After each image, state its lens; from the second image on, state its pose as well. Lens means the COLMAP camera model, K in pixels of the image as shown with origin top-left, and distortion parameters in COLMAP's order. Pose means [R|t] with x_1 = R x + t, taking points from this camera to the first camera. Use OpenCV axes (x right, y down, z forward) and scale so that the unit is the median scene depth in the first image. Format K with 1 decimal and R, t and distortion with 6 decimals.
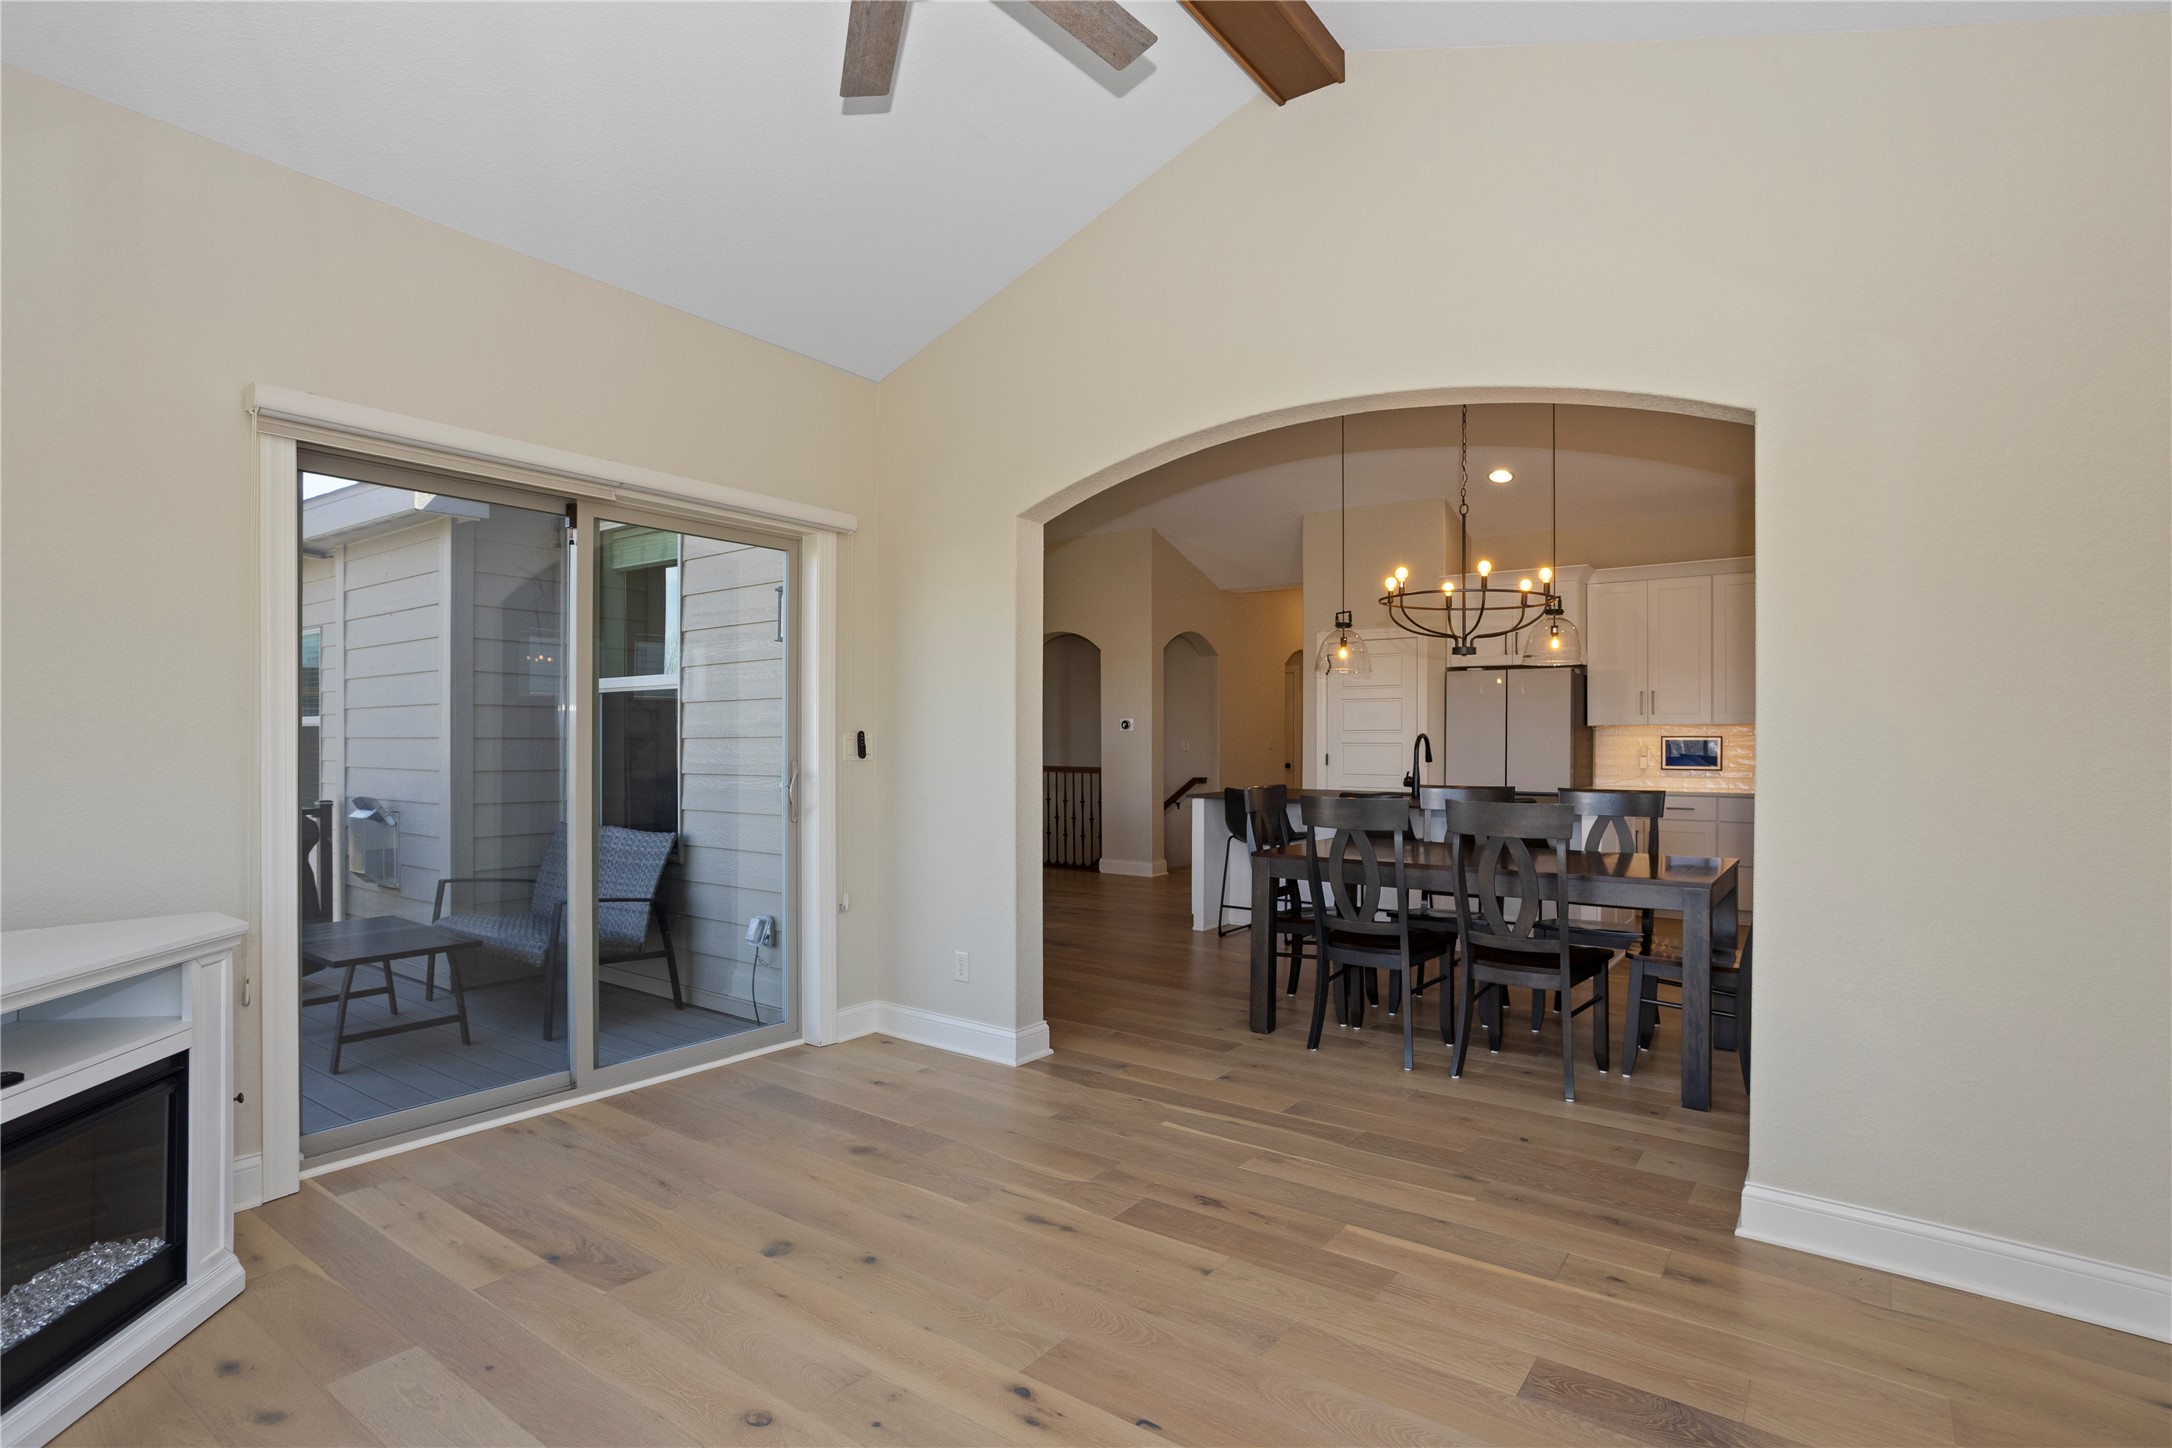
lens RADIAL K [[1076.8, 0, 1086.5], [0, 1076.8, 729.8], [0, 0, 1]] dist [0.000006, 0.000363]
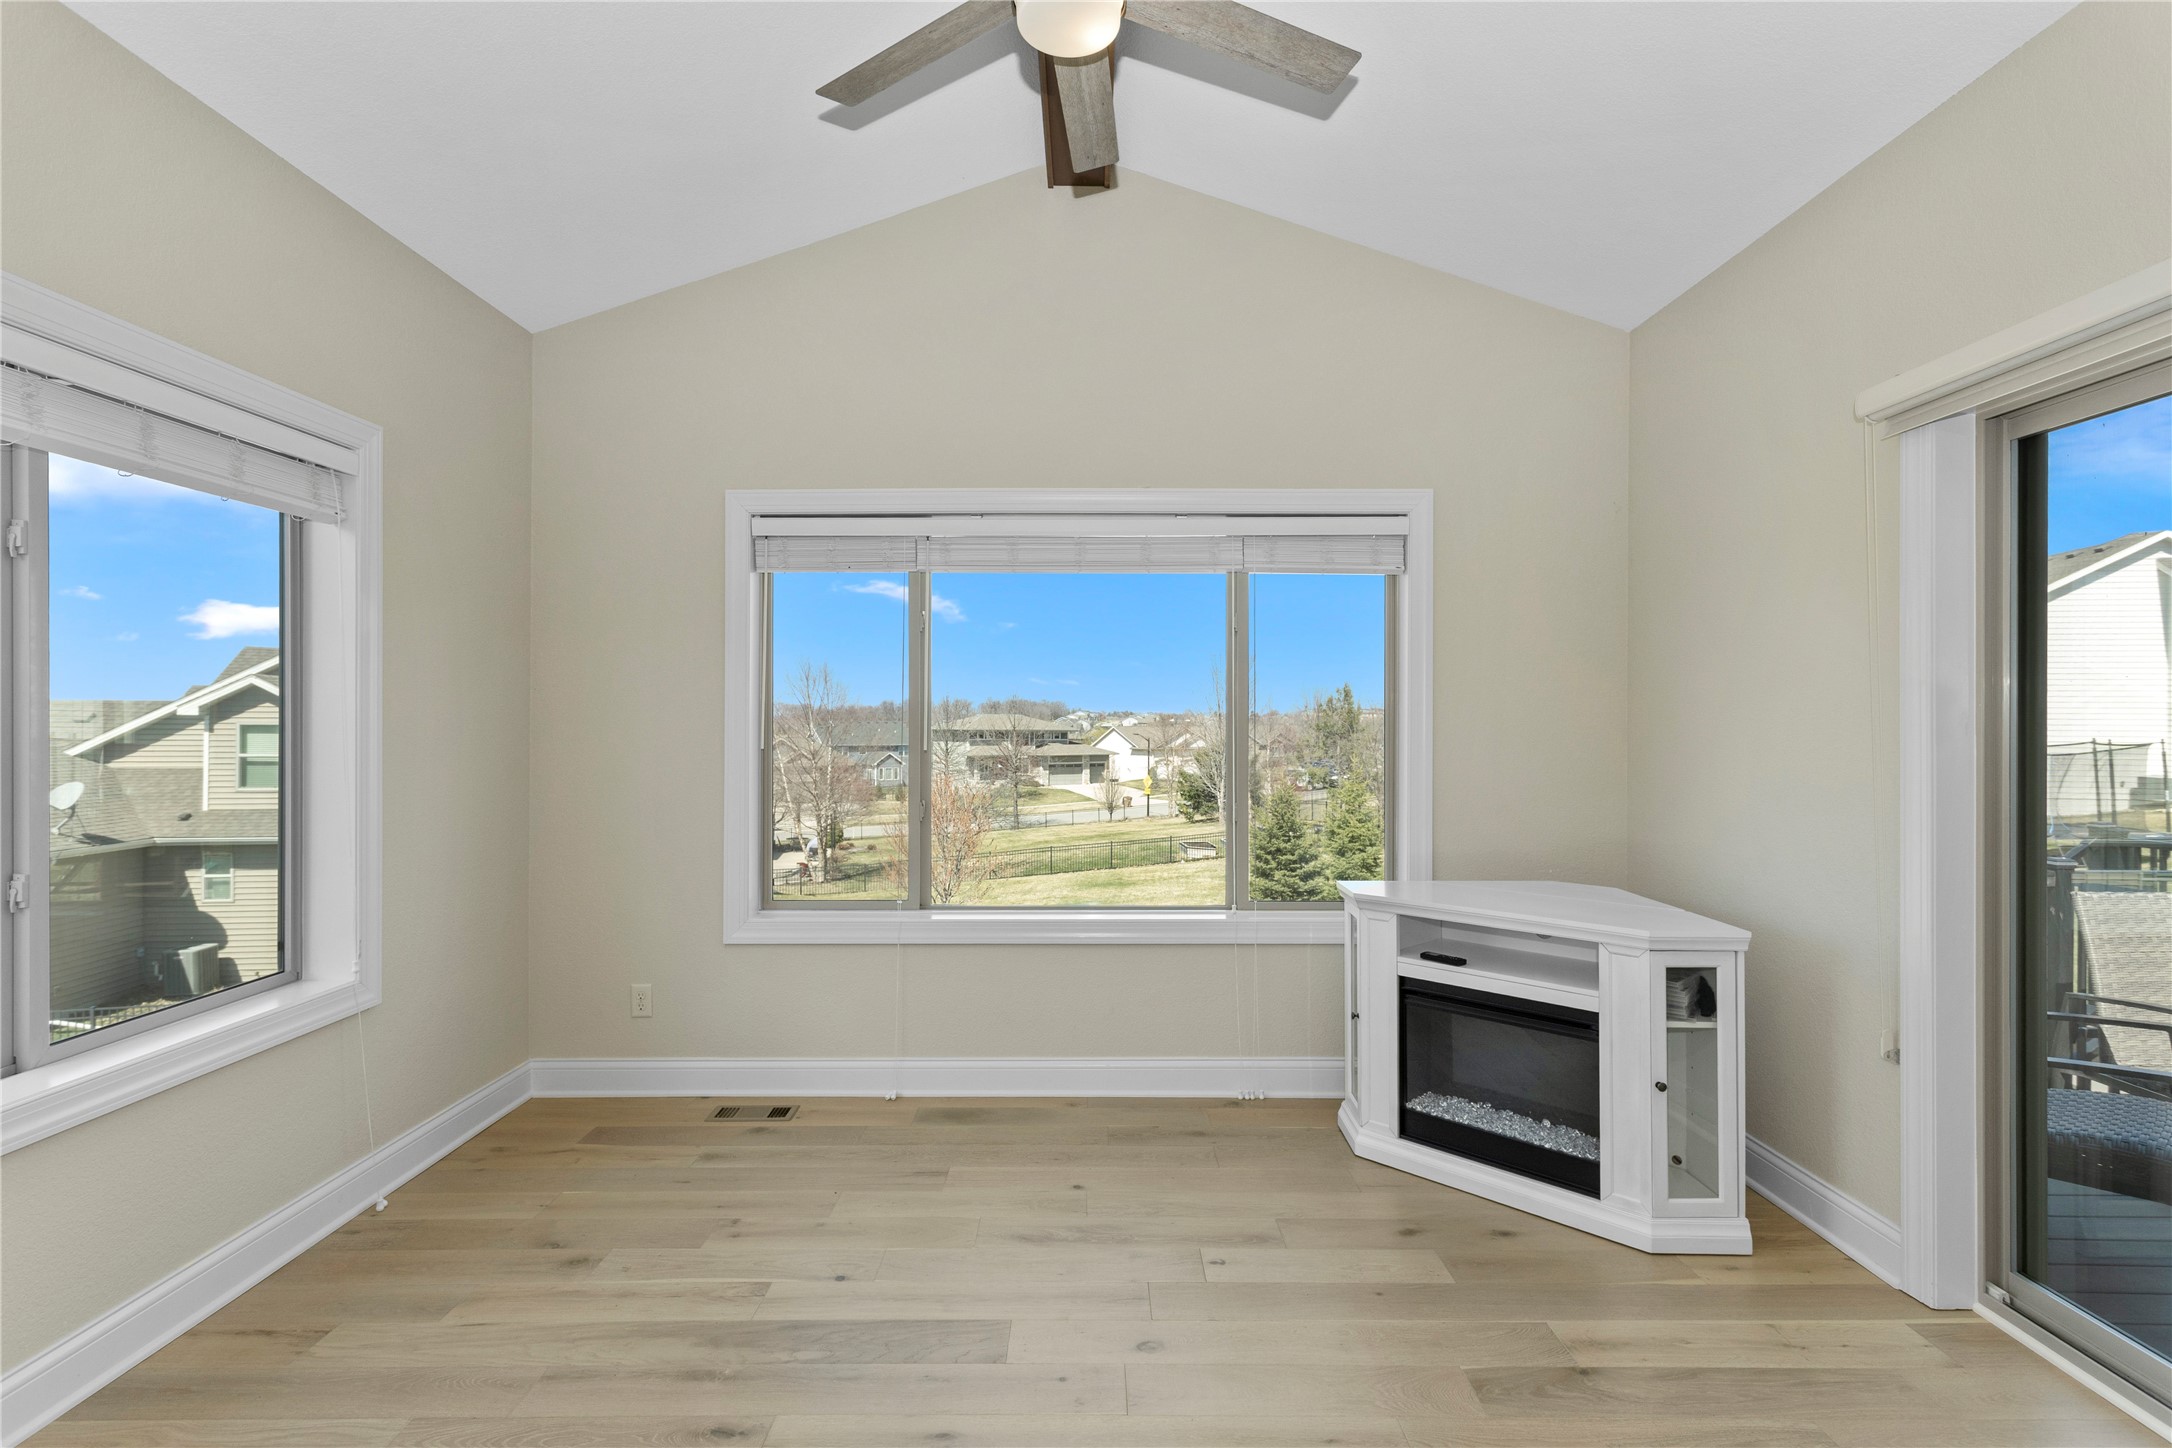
lens RADIAL K [[1076.8, 0, 1086.9], [0, 1076.8, 723.3], [0, 0, 1]] dist [0.000006, 0.000363]
pose [[-0.801156, 0.000196, -0.598455, 0.355403], [0.002579, 0.999992, -0.003125, -0.035407], [0.598450, -0.004048, -0.801150, 1.472547]]
